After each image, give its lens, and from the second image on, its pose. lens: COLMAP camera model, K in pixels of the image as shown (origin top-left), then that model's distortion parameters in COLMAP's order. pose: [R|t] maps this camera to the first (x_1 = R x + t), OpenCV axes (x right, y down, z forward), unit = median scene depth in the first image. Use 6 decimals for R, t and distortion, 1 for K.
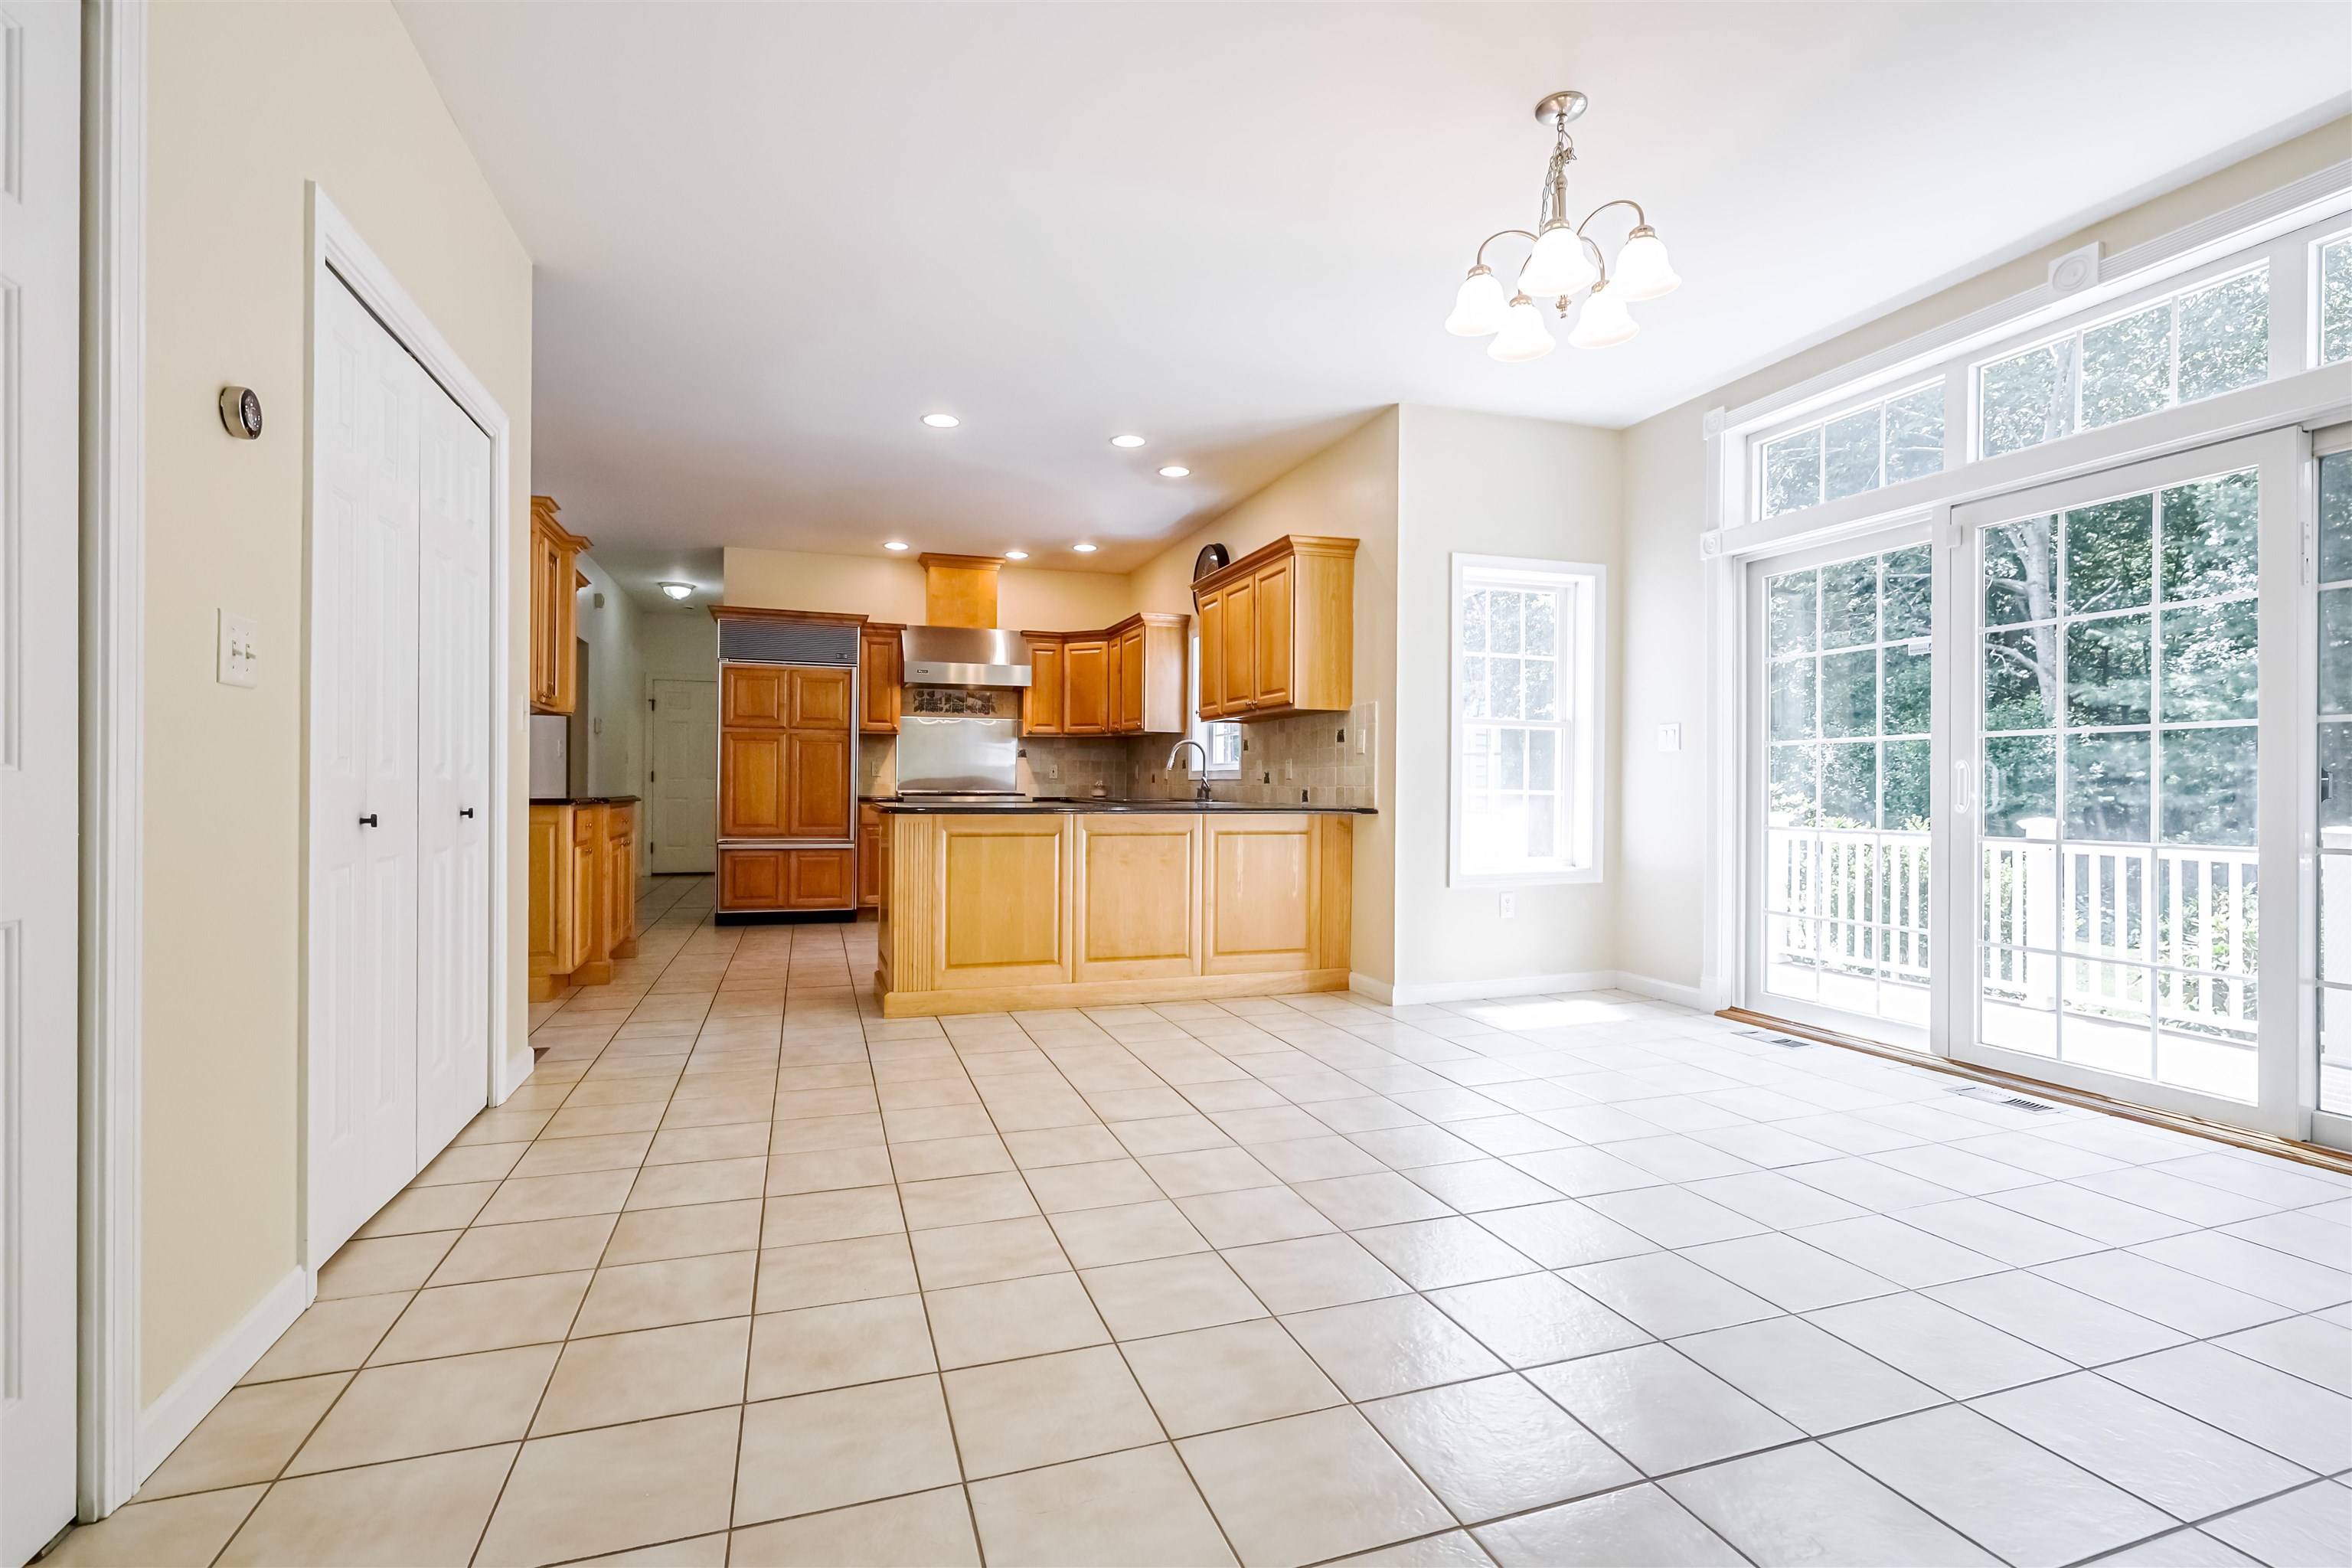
lens RADIAL K [[1084.4, 0, 1233.8], [0, 1084.4, 785.2], [0, 0, 1]] dist [0.016135, -0.000358]
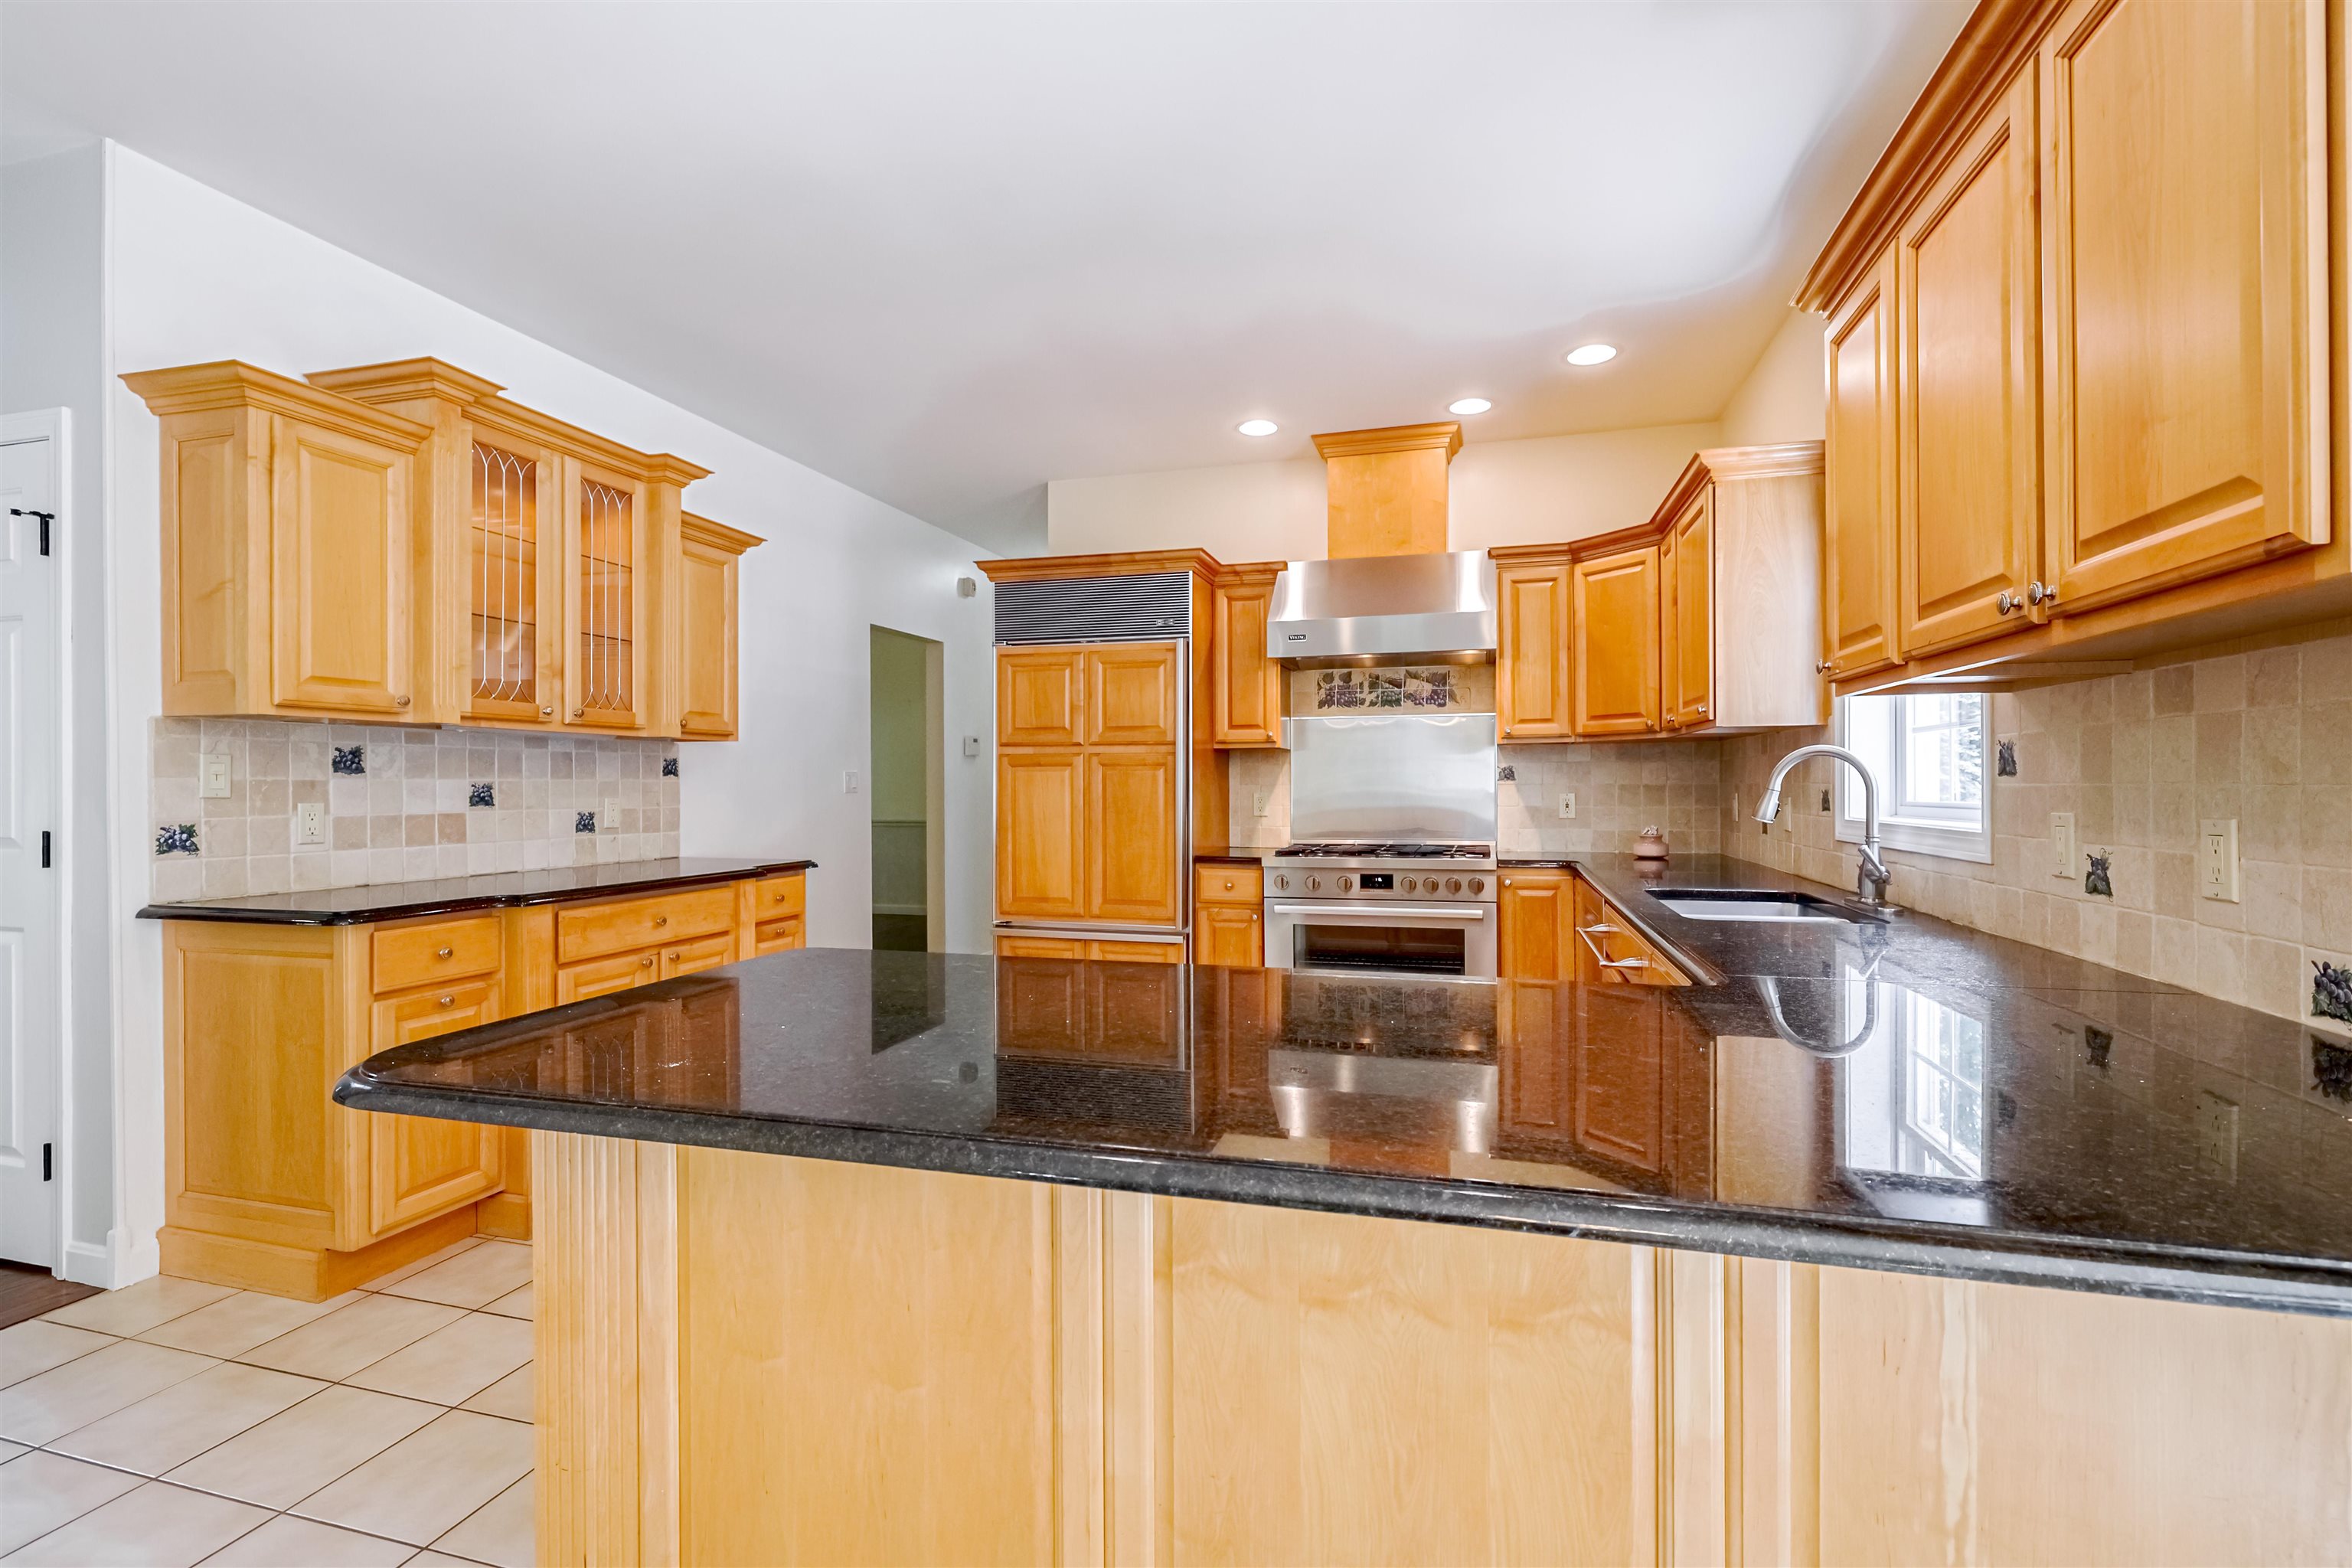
lens RADIAL K [[1056.7, 0, 1202.6], [0, 1056.7, 784.7], [0, 0, 1]] dist [0.000078, -0.000040]
pose [[0.798233, -0.007252, -0.602306, 0.008145], [0.008241, 0.999965, -0.001118, -0.027252], [0.602293, -0.004071, 0.798265, 0.532568]]
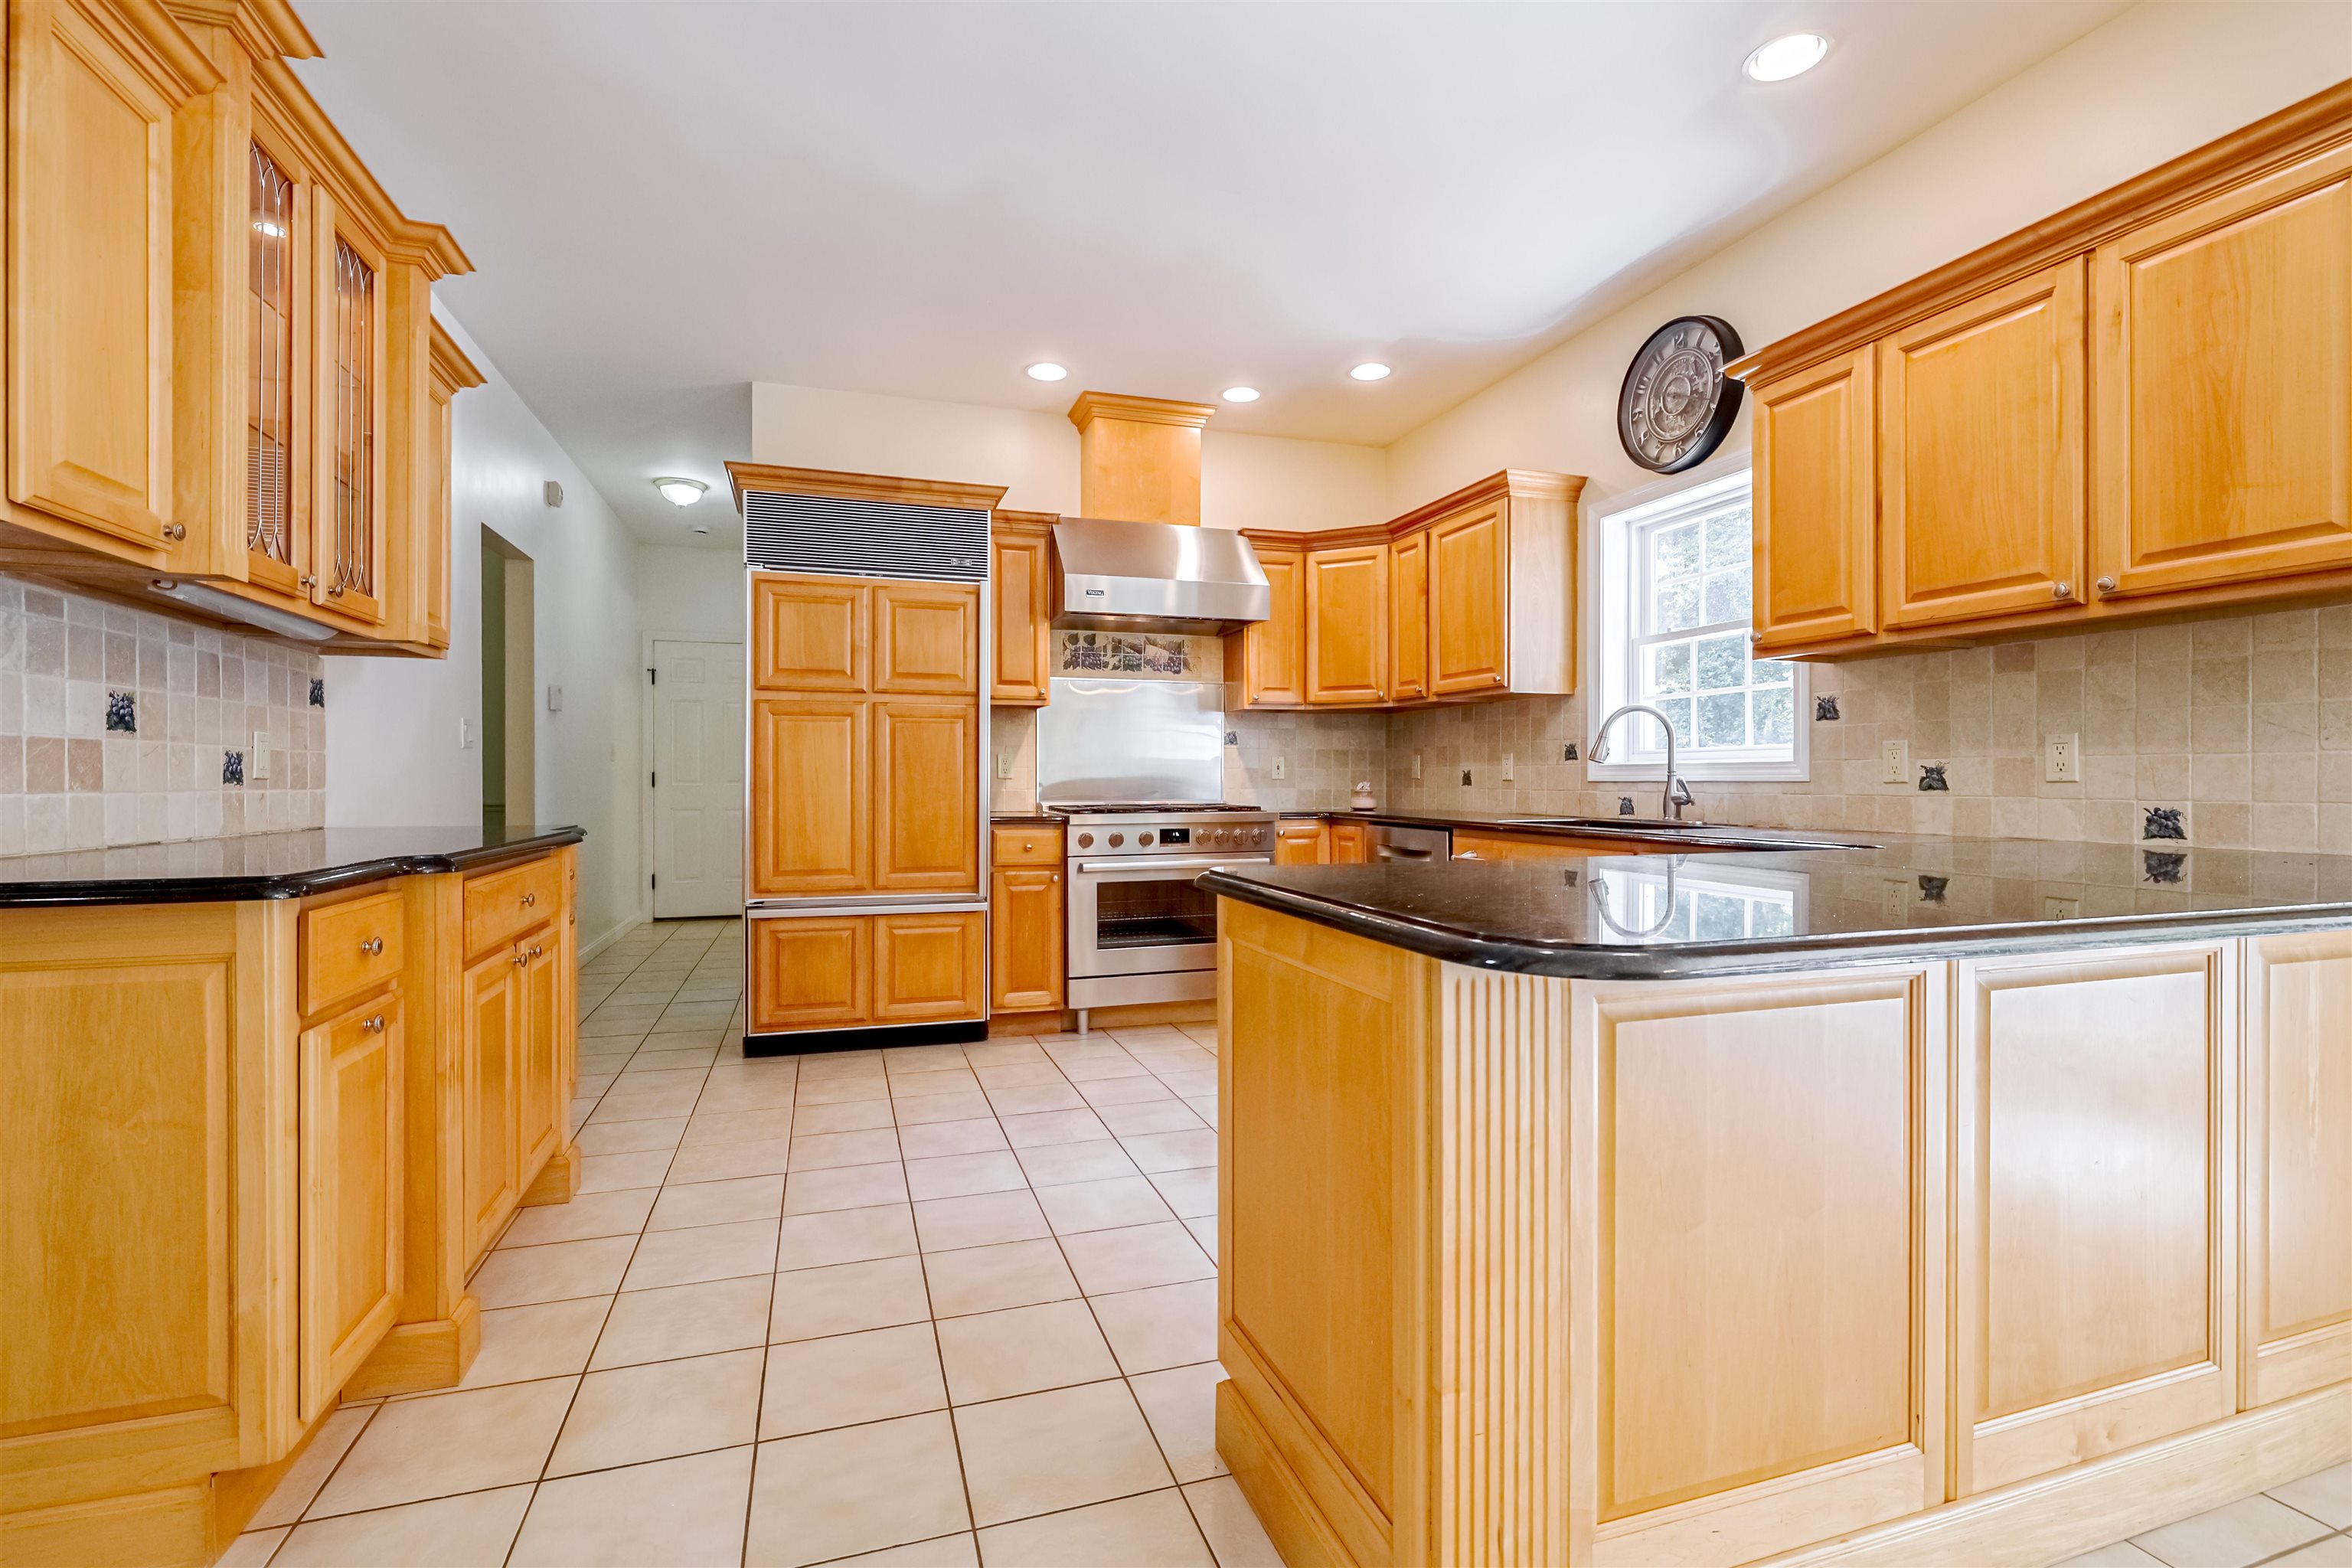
lens RADIAL K [[1062.3, 0, 1176.0], [0, 1062.3, 784.0], [0, 0, 1]] dist [-0.000361, 0.000146]
pose [[0.998498, -0.007749, -0.054234, -0.218367], [0.008027, 0.999956, 0.004899, -0.007600], [0.054193, -0.005327, 0.998516, 0.455914]]
